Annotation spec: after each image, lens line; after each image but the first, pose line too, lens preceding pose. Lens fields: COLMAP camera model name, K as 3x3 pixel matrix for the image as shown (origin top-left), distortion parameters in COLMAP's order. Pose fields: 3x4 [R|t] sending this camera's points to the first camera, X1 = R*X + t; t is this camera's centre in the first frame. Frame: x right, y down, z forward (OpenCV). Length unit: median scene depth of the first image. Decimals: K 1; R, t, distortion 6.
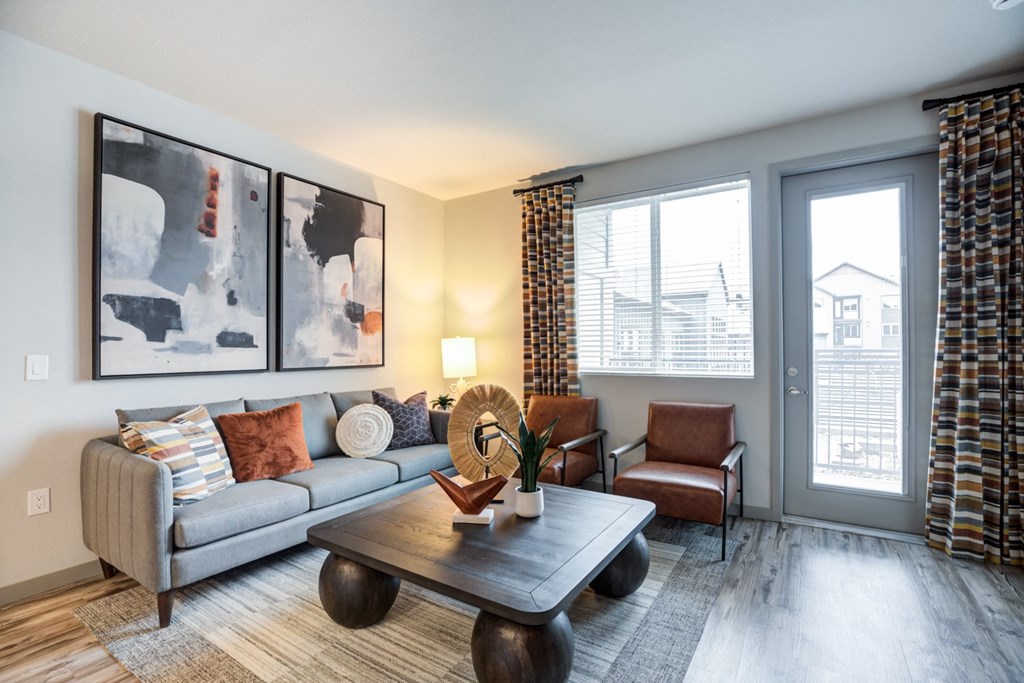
lens RADIAL K [[470.4, 0, 512.0], [0, 470.4, 341.5], [0, 0, 1]] dist [-0.049954, 0.016371]
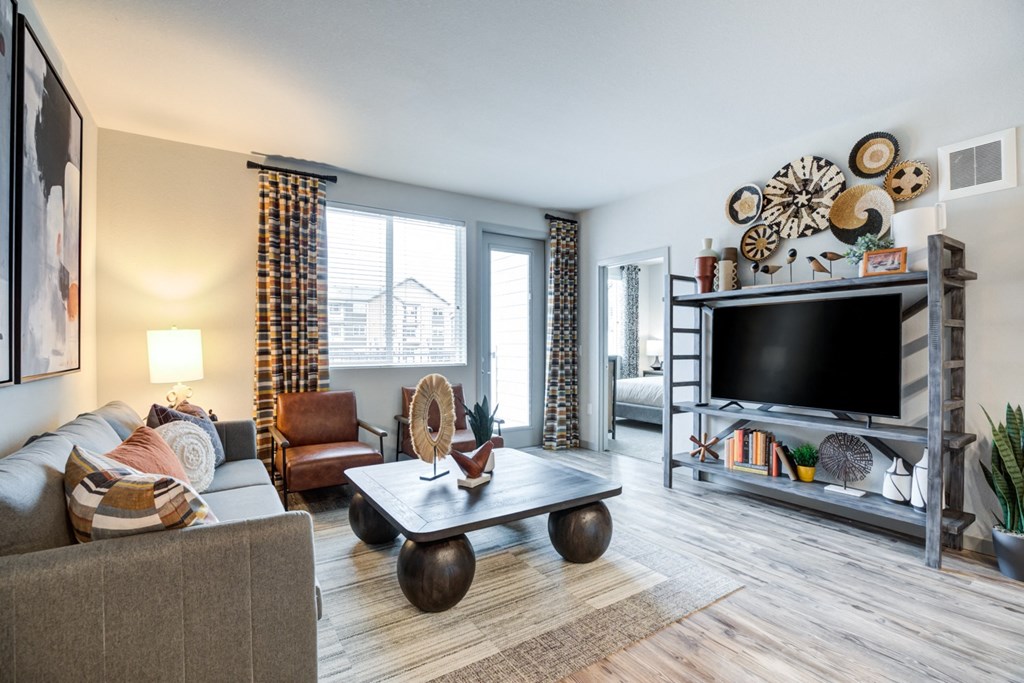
lens RADIAL K [[470.4, 0, 512.0], [0, 470.4, 341.5], [0, 0, 1]] dist [-0.049954, 0.016371]
pose [[0.412551, 0.009867, 0.910881, -0.614646], [-0.014280, 0.999889, -0.004363, 0.007982], [-0.910822, -0.011208, 0.412646, 0.214387]]
